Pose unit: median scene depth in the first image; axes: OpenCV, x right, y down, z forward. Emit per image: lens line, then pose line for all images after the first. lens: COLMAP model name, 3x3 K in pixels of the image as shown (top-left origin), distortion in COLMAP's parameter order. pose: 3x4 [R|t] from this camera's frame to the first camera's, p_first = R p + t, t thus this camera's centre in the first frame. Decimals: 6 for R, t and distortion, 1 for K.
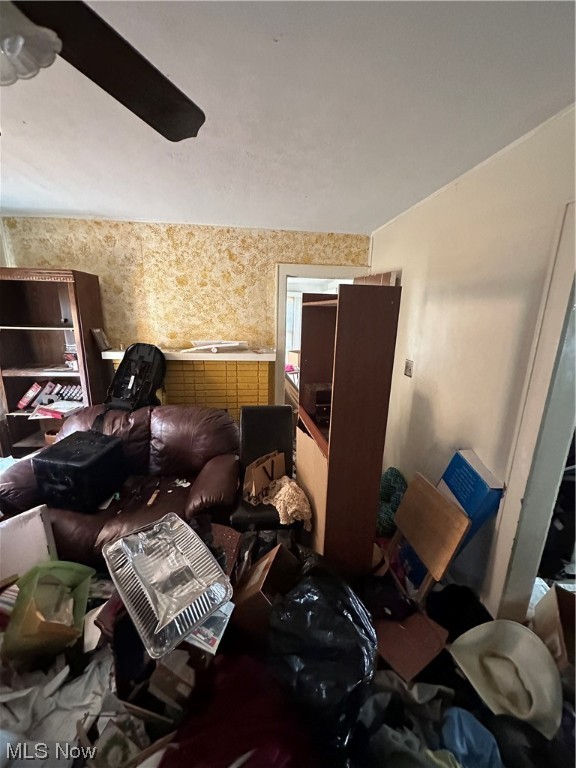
lens RADIAL K [[307.4, 0, 288.0], [0, 307.4, 384.0], [0, 0, 1]] dist [0.001191, 0.000192]
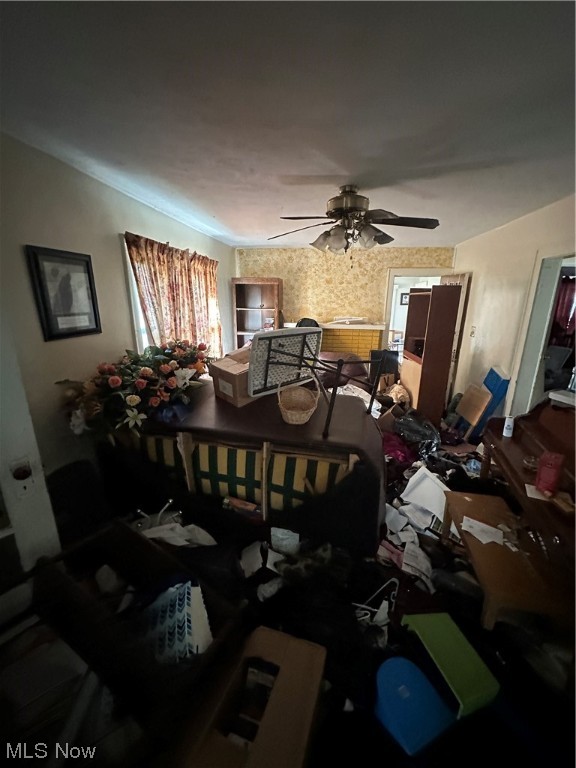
lens RADIAL K [[307.4, 0, 288.0], [0, 307.4, 384.0], [0, 0, 1]] dist [0.001191, 0.000192]
pose [[0.970438, 0.052364, -0.235602, -0.139503], [-0.045939, 0.998409, 0.032681, 0.180084], [0.236938, -0.020892, 0.971300, -0.694805]]
